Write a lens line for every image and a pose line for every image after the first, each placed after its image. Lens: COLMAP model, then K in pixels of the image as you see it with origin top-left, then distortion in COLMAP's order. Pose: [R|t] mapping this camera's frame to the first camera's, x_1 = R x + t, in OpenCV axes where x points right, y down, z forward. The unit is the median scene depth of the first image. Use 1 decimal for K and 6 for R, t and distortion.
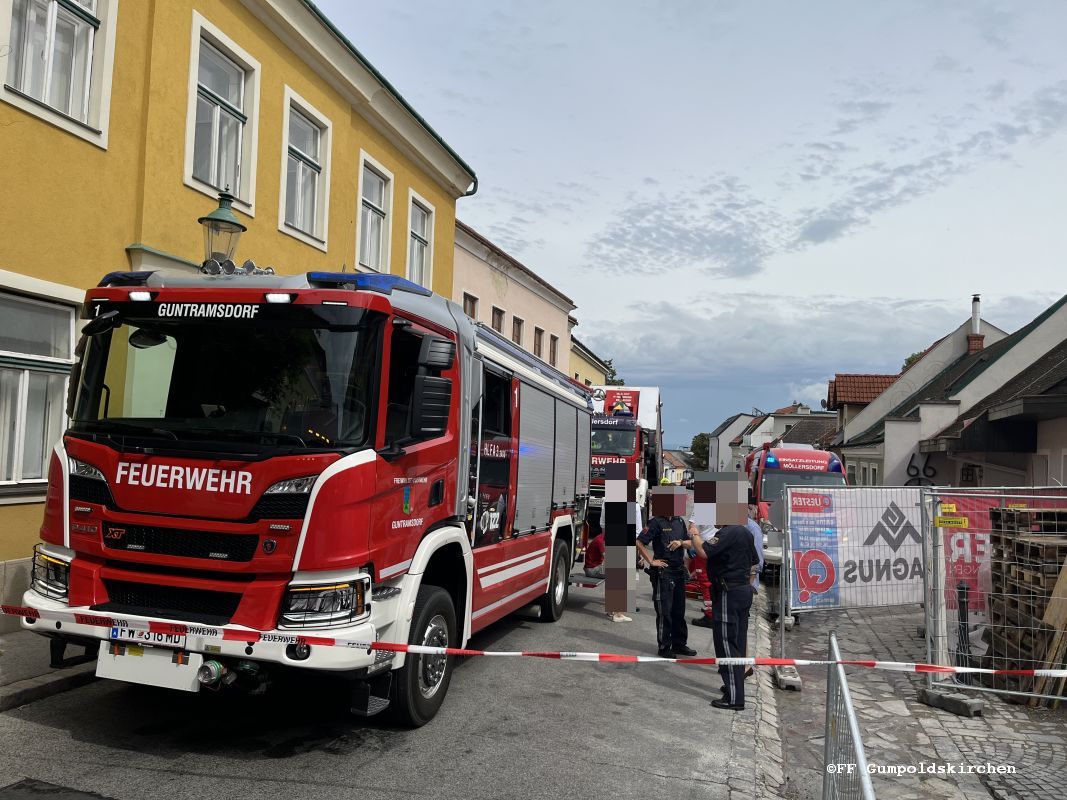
lens RADIAL K [[816.1, 0, 518.5], [0, 816.1, 404.7], [0, 0, 1]] dist [0.027246, -0.030882]
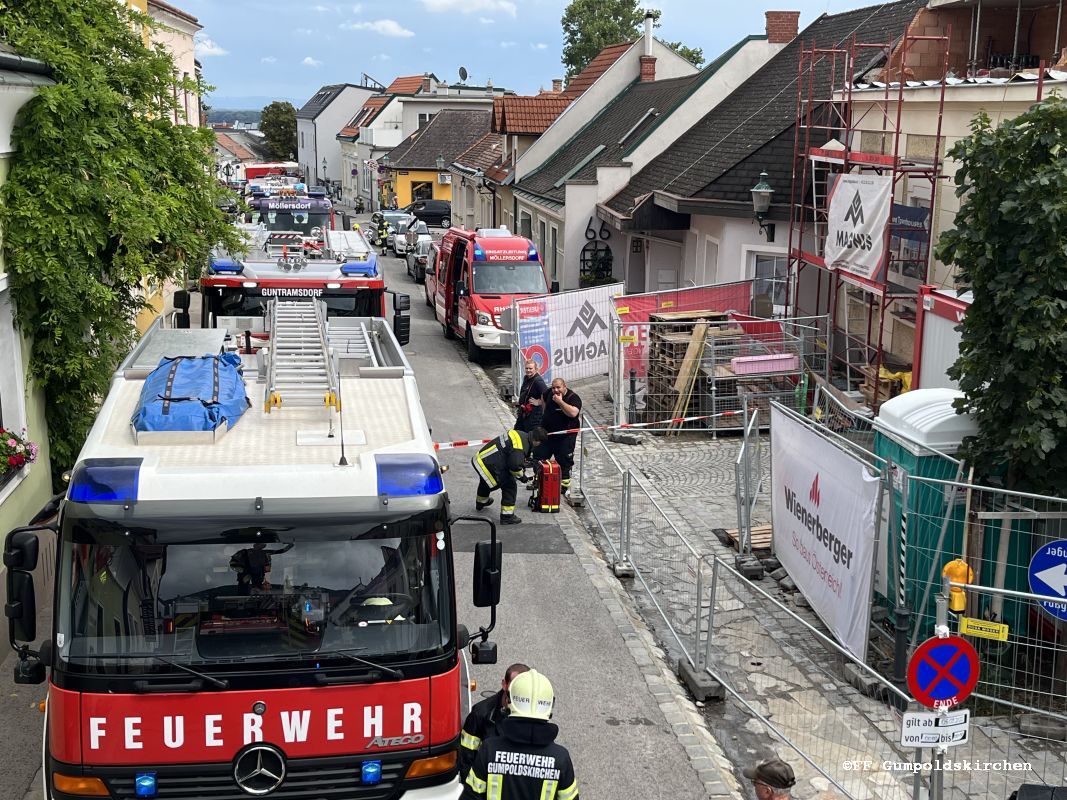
lens RADIAL K [[1332.8, 0, 531.5], [0, 1332.8, 402.2], [0, 0, 1]] dist [0.024186, 0.000000]
pose [[0.912233, -0.116032, 0.392896, -0.477089], [0.006619, 0.963100, 0.269061, -0.298758], [-0.409618, -0.242846, 0.879340, -0.871890]]
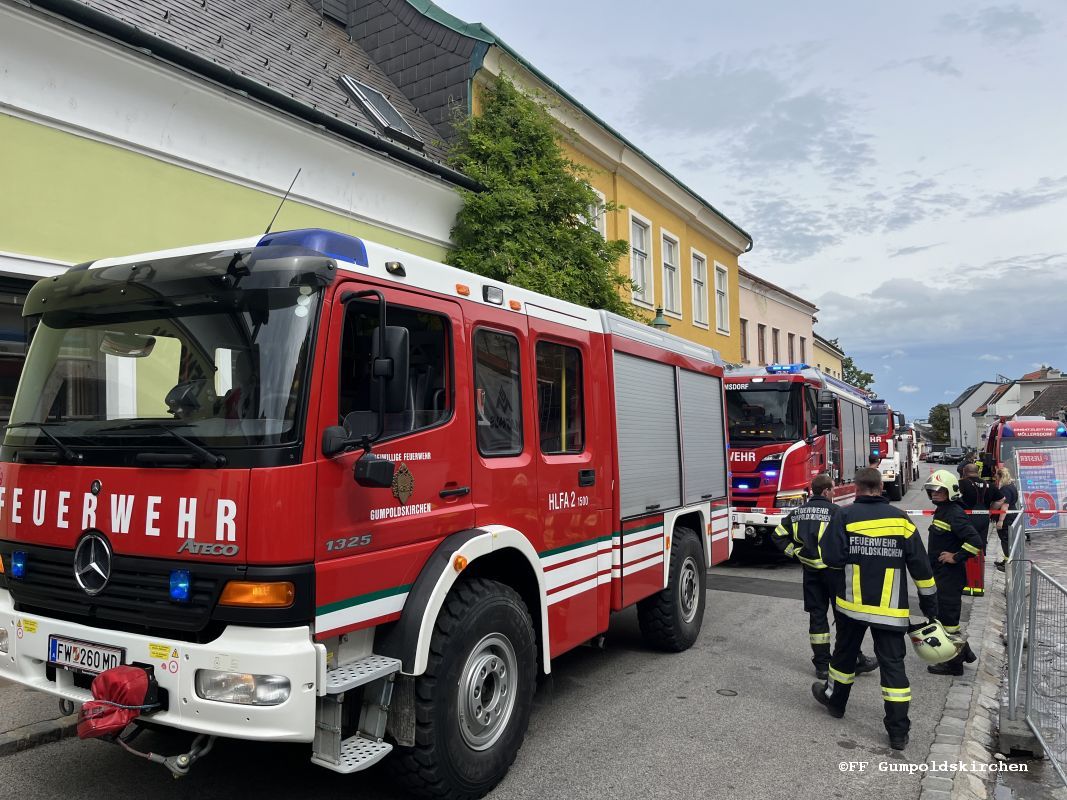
lens RADIAL K [[816.1, 0, 525.3], [0, 816.1, 398.8], [0, 0, 1]] dist [0.027246, -0.030882]
pose [[0.967455, -0.072472, -0.242443, -0.153760], [0.073812, 0.997266, -0.003566, -0.047917], [0.242039, -0.014445, 0.970159, -0.618725]]
